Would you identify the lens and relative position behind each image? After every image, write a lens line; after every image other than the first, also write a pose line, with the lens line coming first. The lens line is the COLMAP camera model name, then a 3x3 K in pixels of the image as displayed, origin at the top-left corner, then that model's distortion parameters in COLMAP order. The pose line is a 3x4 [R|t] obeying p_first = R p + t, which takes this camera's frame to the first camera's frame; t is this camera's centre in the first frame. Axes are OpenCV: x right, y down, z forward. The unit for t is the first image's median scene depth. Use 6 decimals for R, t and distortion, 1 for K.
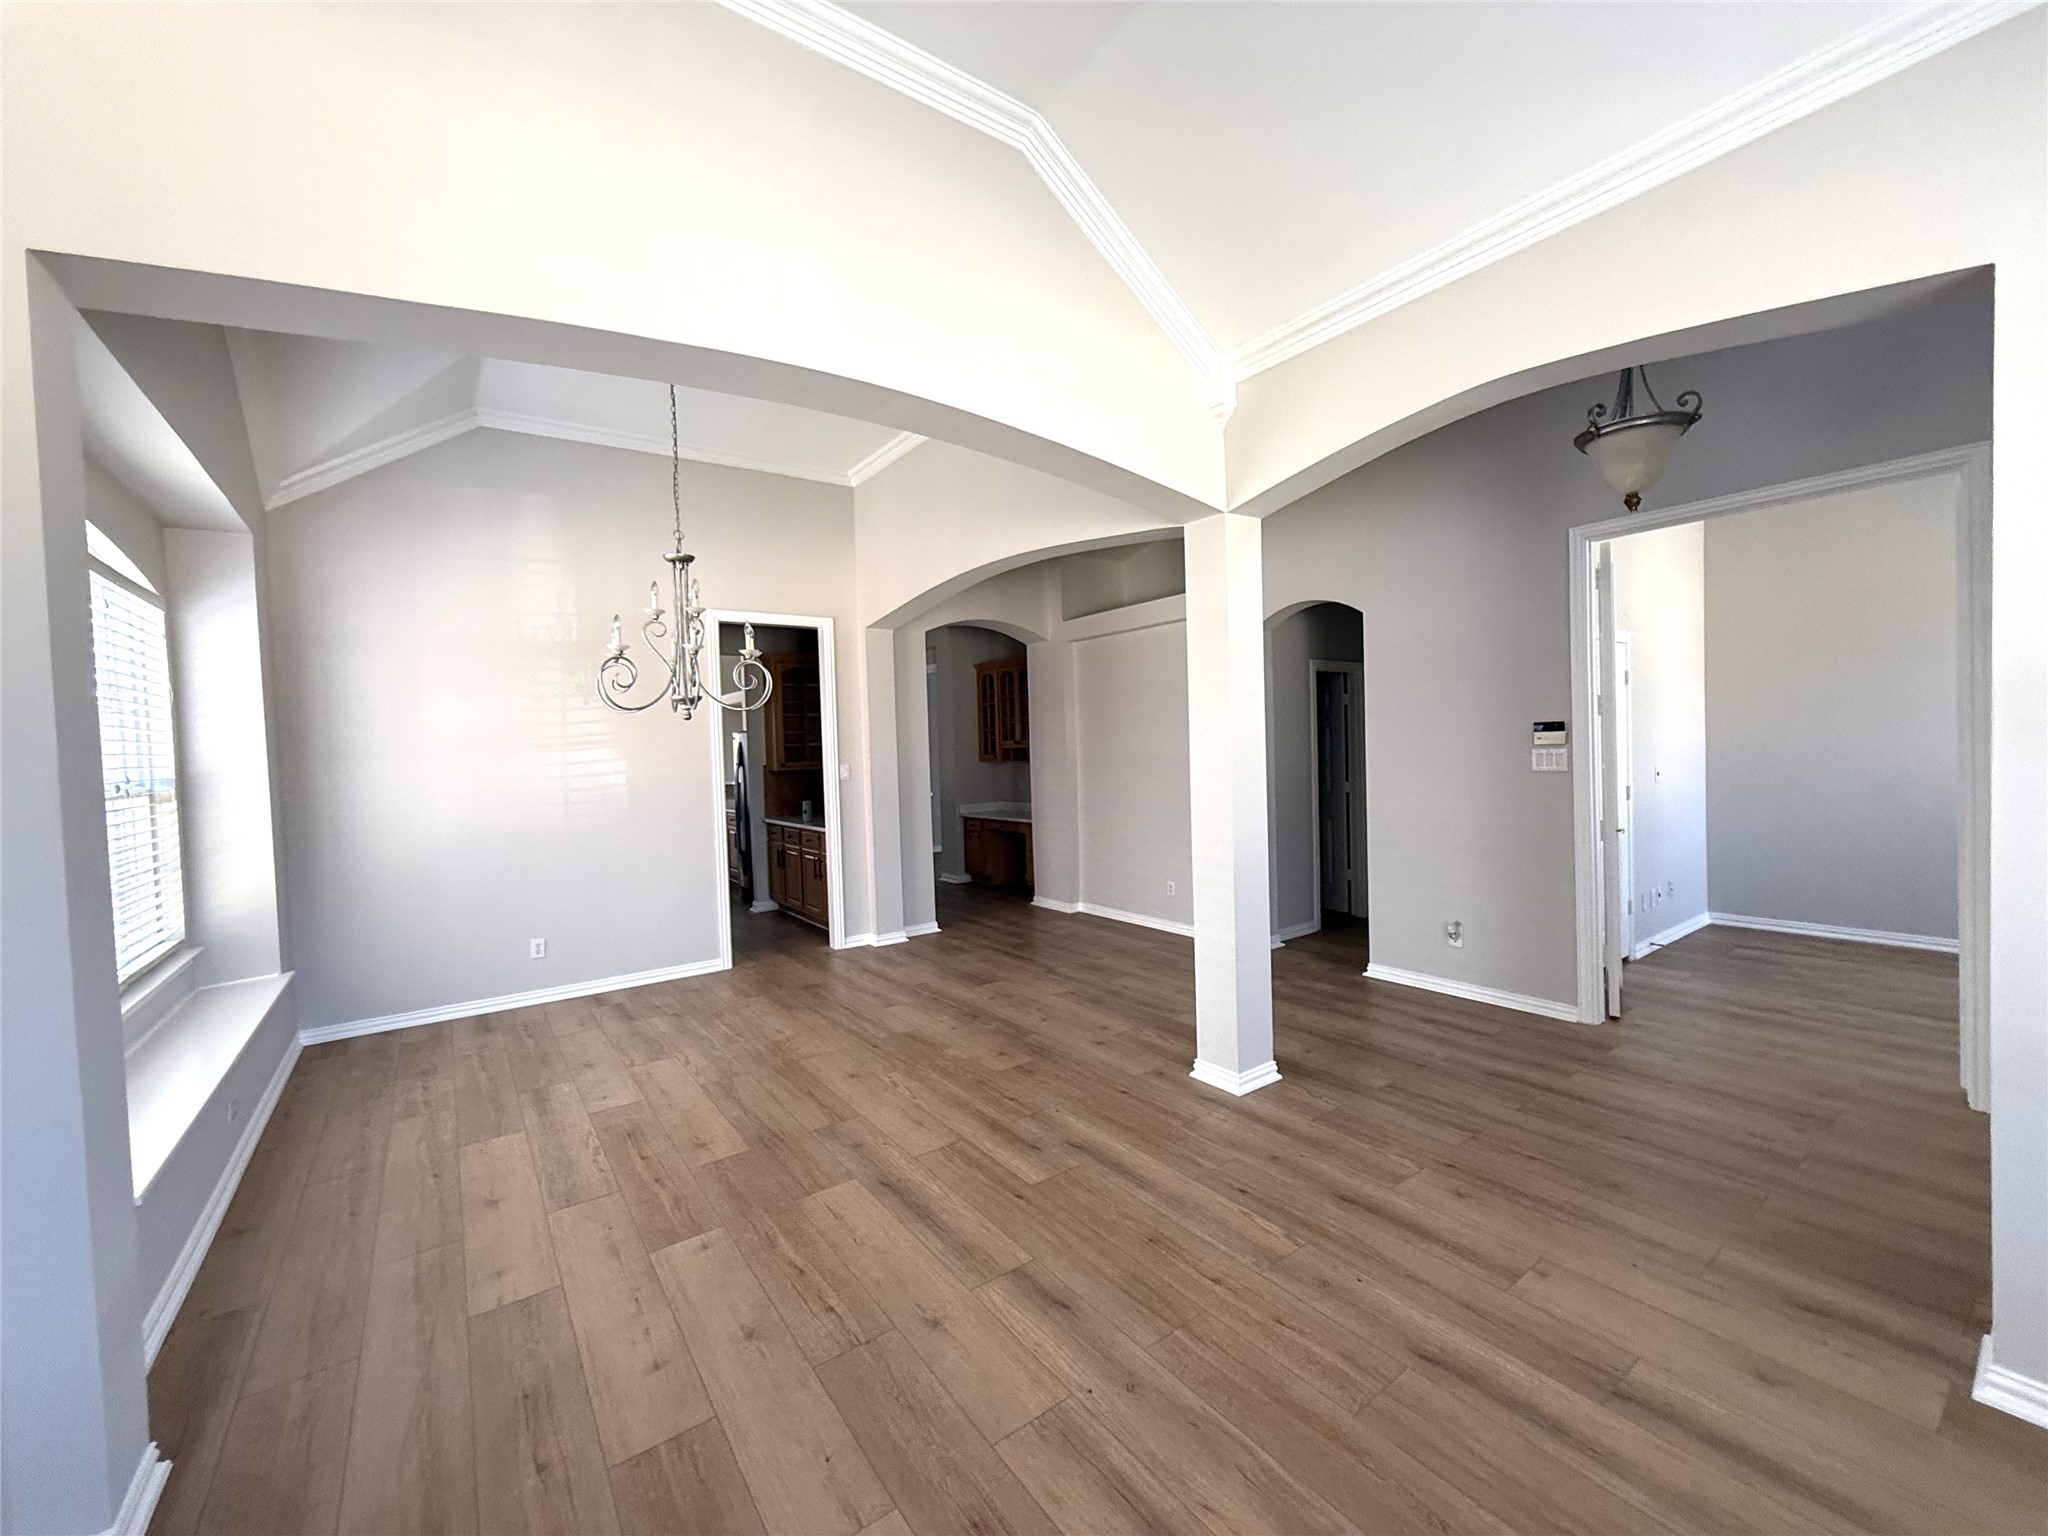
lens RADIAL K [[818.8, 0, 1020.1], [0, 818.8, 768.7], [0, 0, 1]] dist [0.003841, -0.000811]
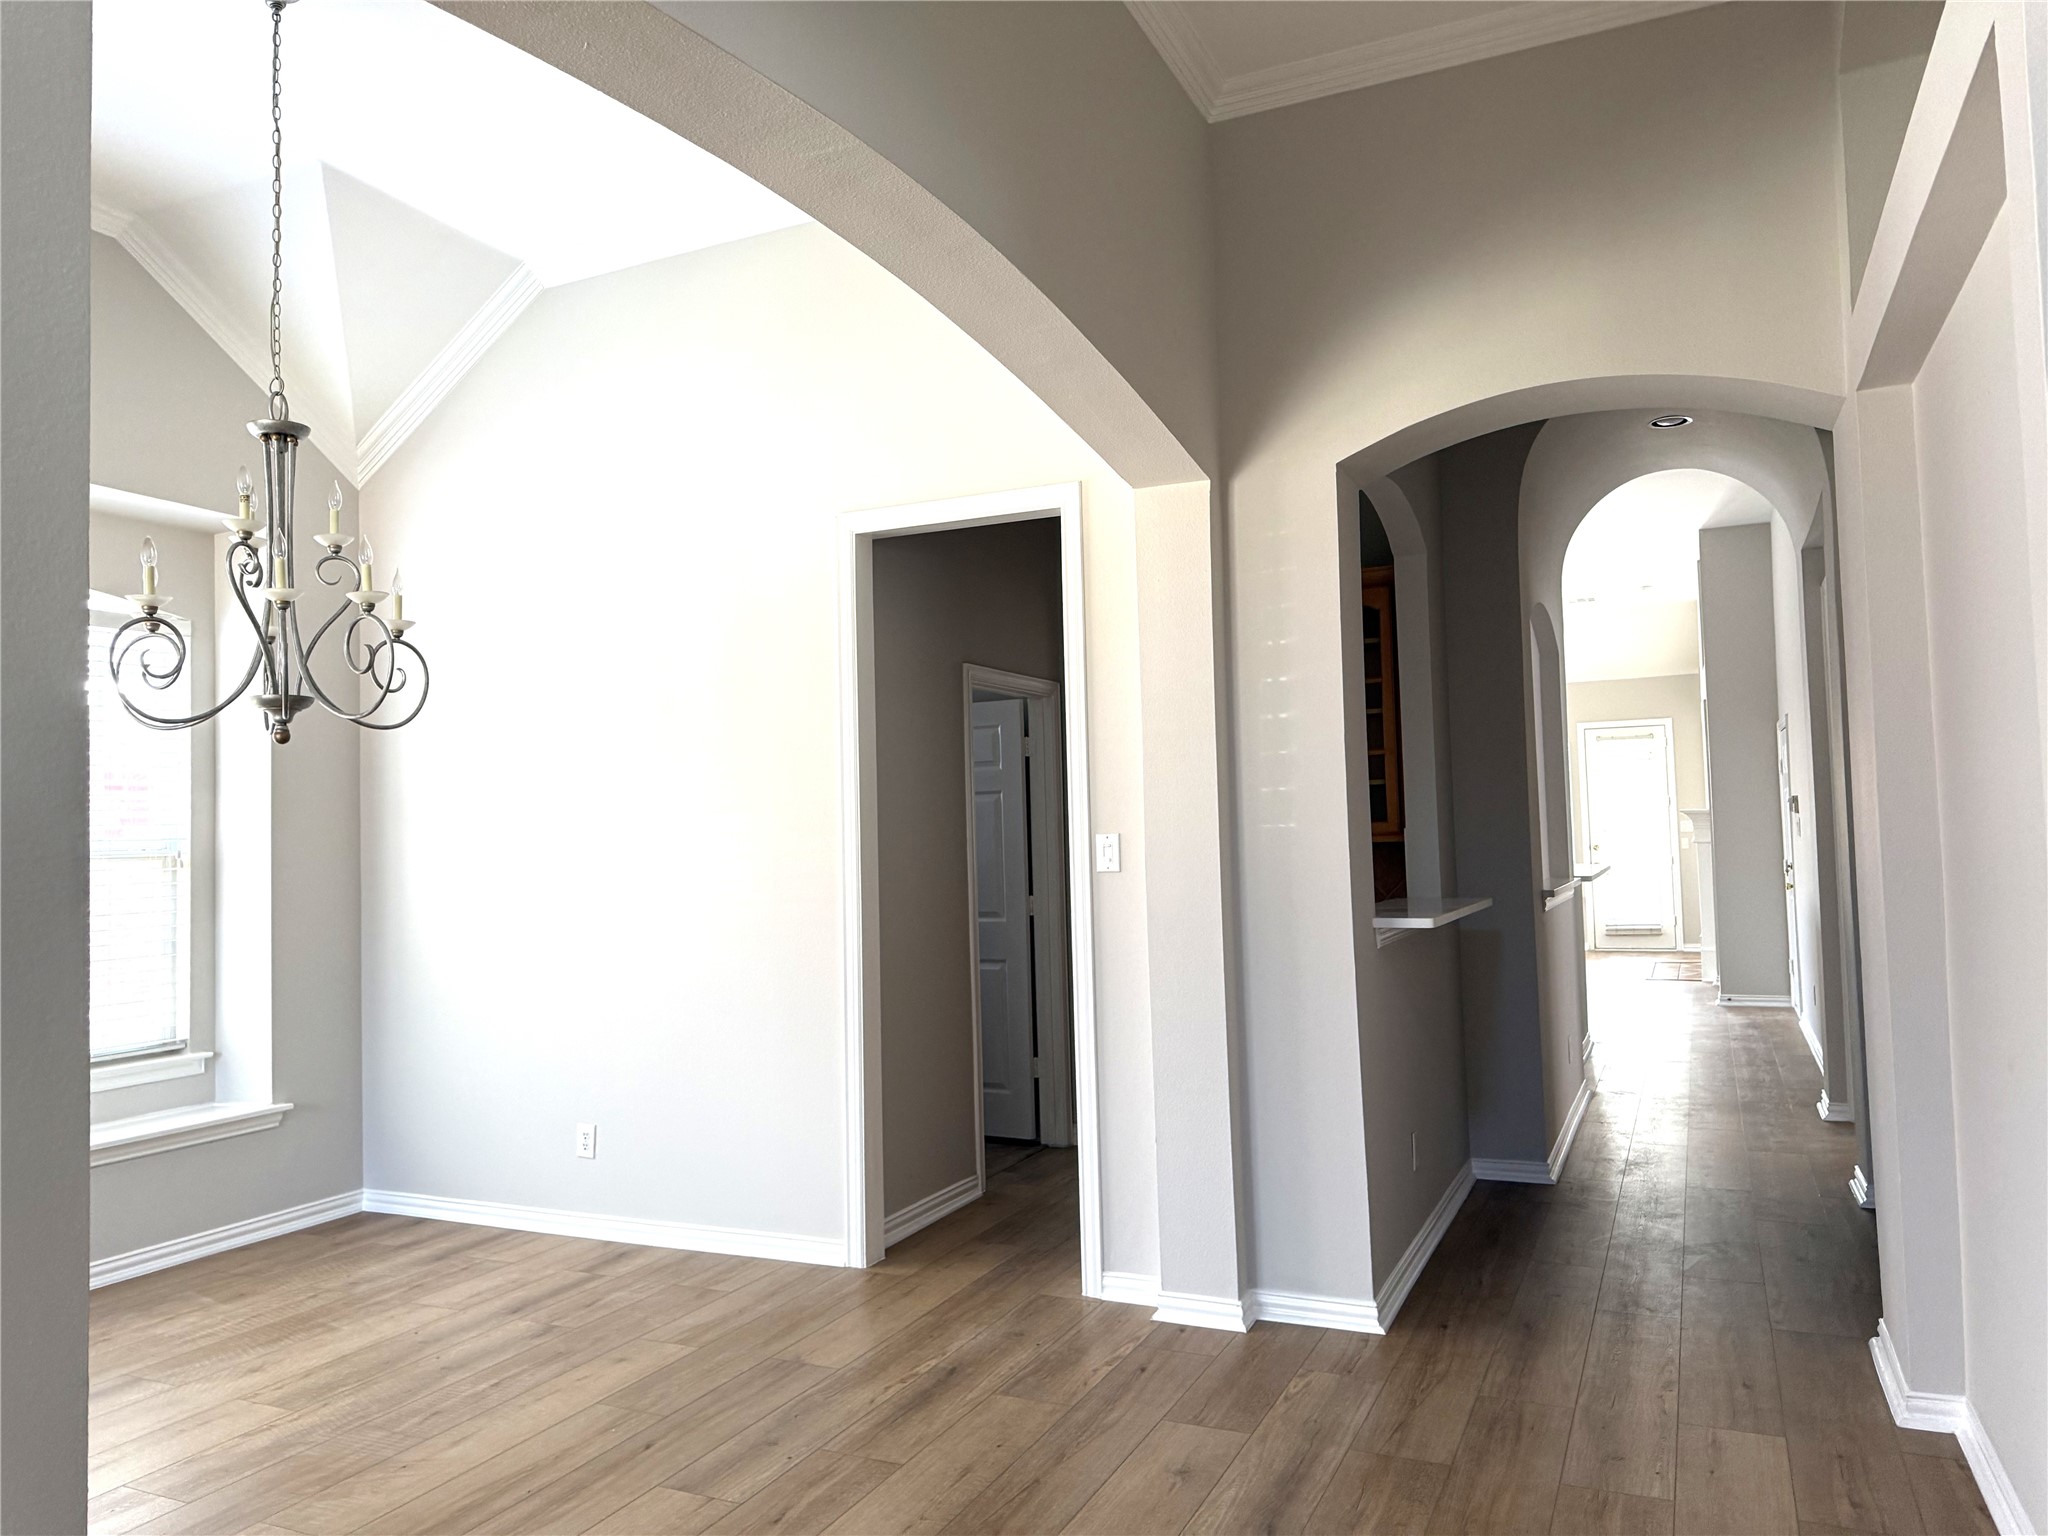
lens RADIAL K [[1439.1, 0, 1029.1], [0, 1439.1, 768.5], [0, 0, 1]] dist [0.049728, -0.054647]
pose [[0.488656, -0.022237, -0.872193, 0.464246], [-0.015235, 0.999305, -0.034013, -0.014714], [0.872344, 0.029909, 0.487978, 0.751184]]
